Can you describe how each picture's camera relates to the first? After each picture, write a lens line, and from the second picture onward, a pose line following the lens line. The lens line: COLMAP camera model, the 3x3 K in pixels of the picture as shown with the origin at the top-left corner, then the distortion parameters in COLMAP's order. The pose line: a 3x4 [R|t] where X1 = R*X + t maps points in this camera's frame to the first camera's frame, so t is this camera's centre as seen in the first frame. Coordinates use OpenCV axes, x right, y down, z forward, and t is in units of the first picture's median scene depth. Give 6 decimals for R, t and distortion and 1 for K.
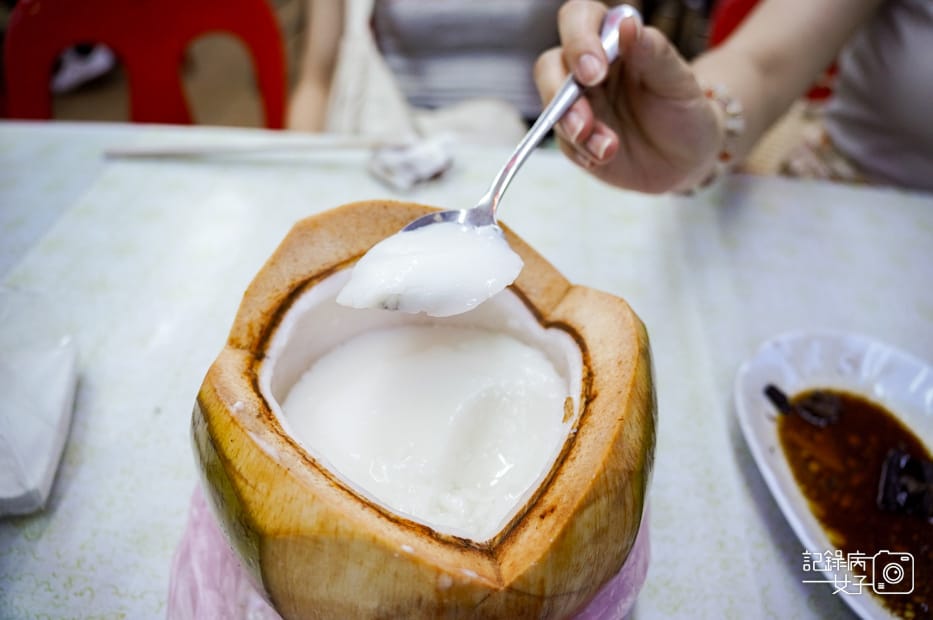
lens RADIAL K [[735.6, 0, 466.5], [0, 735.6, 310.0], [0, 0, 1]] dist [-0.243544, 0.198771]
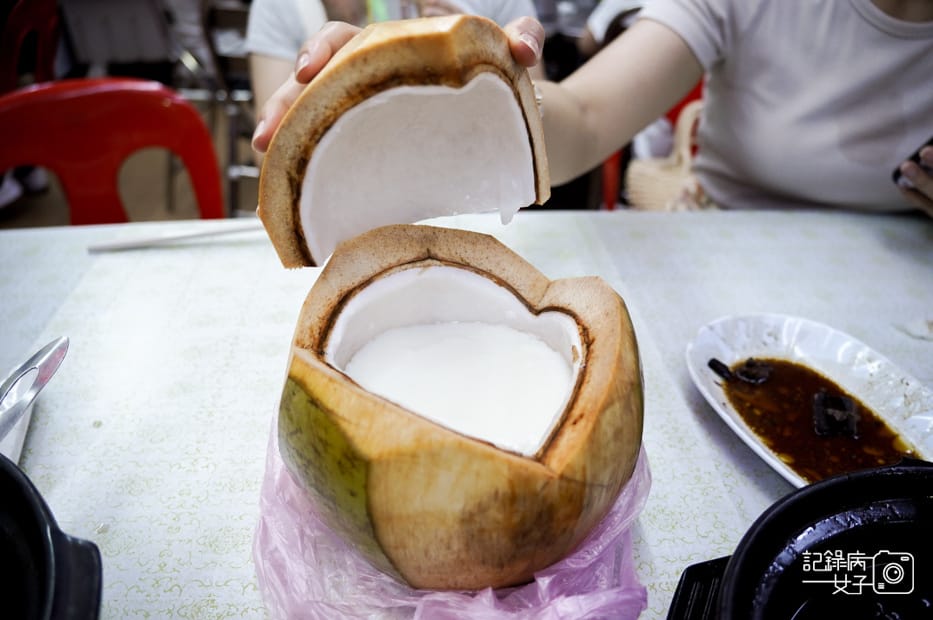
lens RADIAL K [[735.6, 0, 466.5], [0, 735.6, 310.0], [0, 0, 1]] dist [-0.243544, 0.198771]
pose [[0.986419, -0.110072, 0.121910, -0.213980], [0.125428, 0.984014, -0.126425, 0.209287], [-0.106045, 0.139999, 0.984457, -0.303169]]
